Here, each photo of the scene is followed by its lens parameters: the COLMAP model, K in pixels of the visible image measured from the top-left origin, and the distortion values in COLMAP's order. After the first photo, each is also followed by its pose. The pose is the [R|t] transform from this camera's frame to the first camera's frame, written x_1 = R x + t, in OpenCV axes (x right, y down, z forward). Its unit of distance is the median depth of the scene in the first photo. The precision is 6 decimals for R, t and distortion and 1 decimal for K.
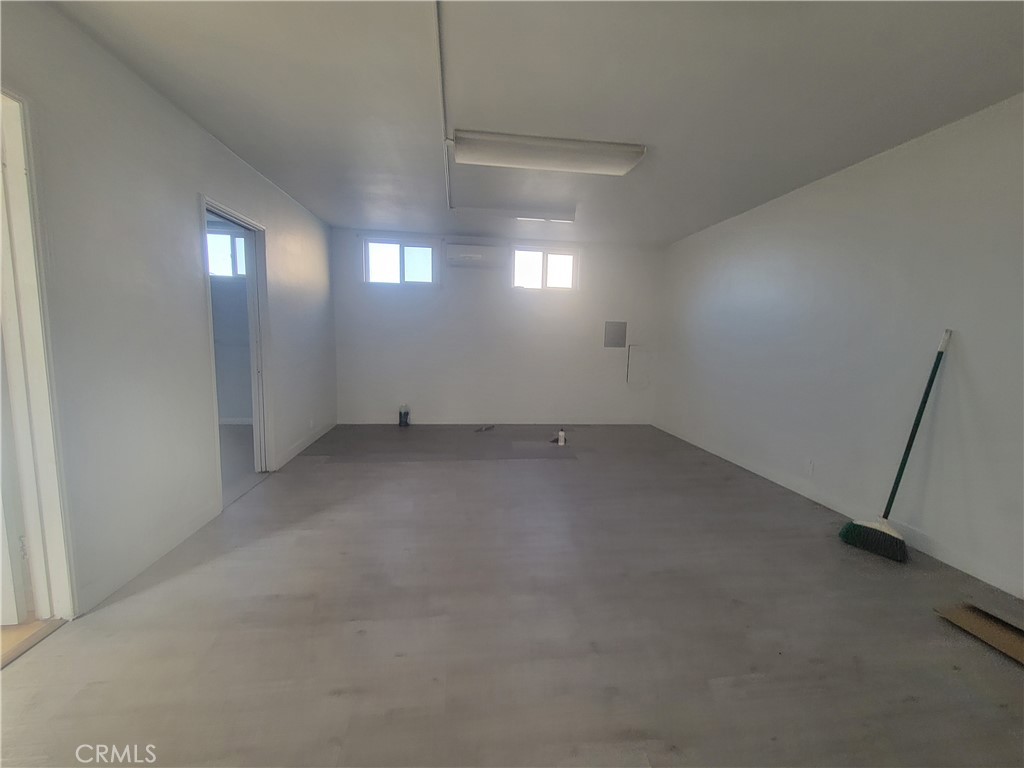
lens RADIAL K [[418.3, 0, 519.8], [0, 418.3, 381.4], [0, 0, 1]] dist [0.001386, -0.000381]
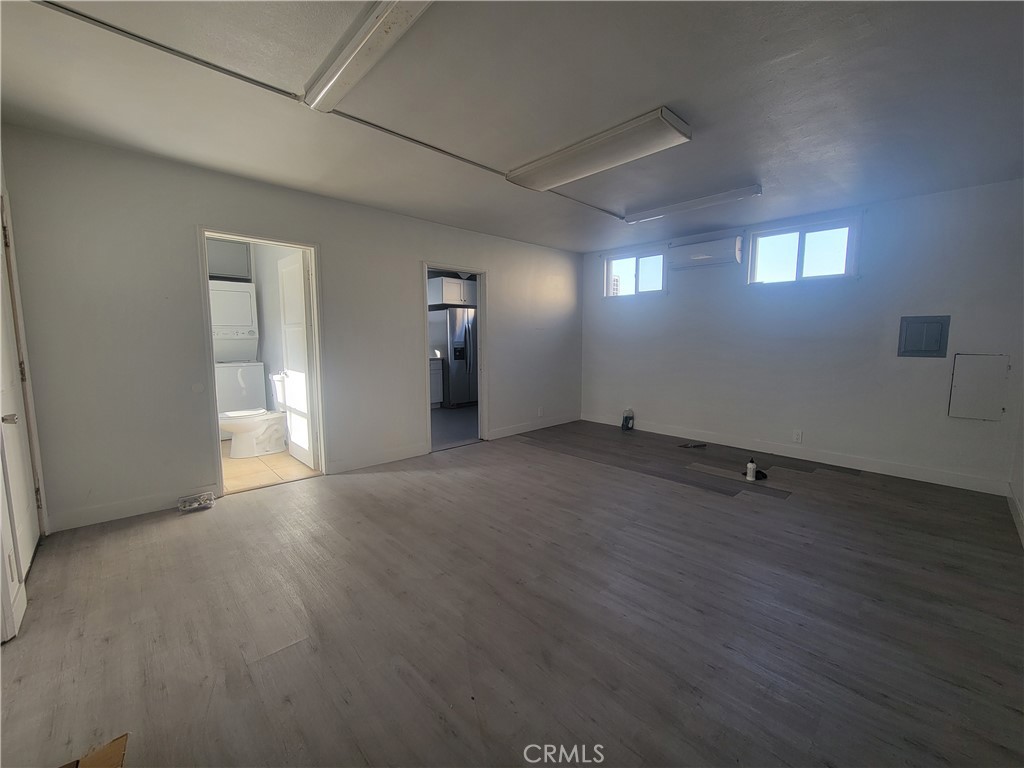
lens RADIAL K [[424.8, 0, 512.0], [0, 424.8, 384.0], [0, 0, 1]] dist [-0.000022, 0.000219]
pose [[0.582707, 0.064491, -0.810119, 0.414170], [-0.068164, 0.997212, 0.030356, -0.020116], [0.809818, 0.037533, 0.585479, 0.135684]]
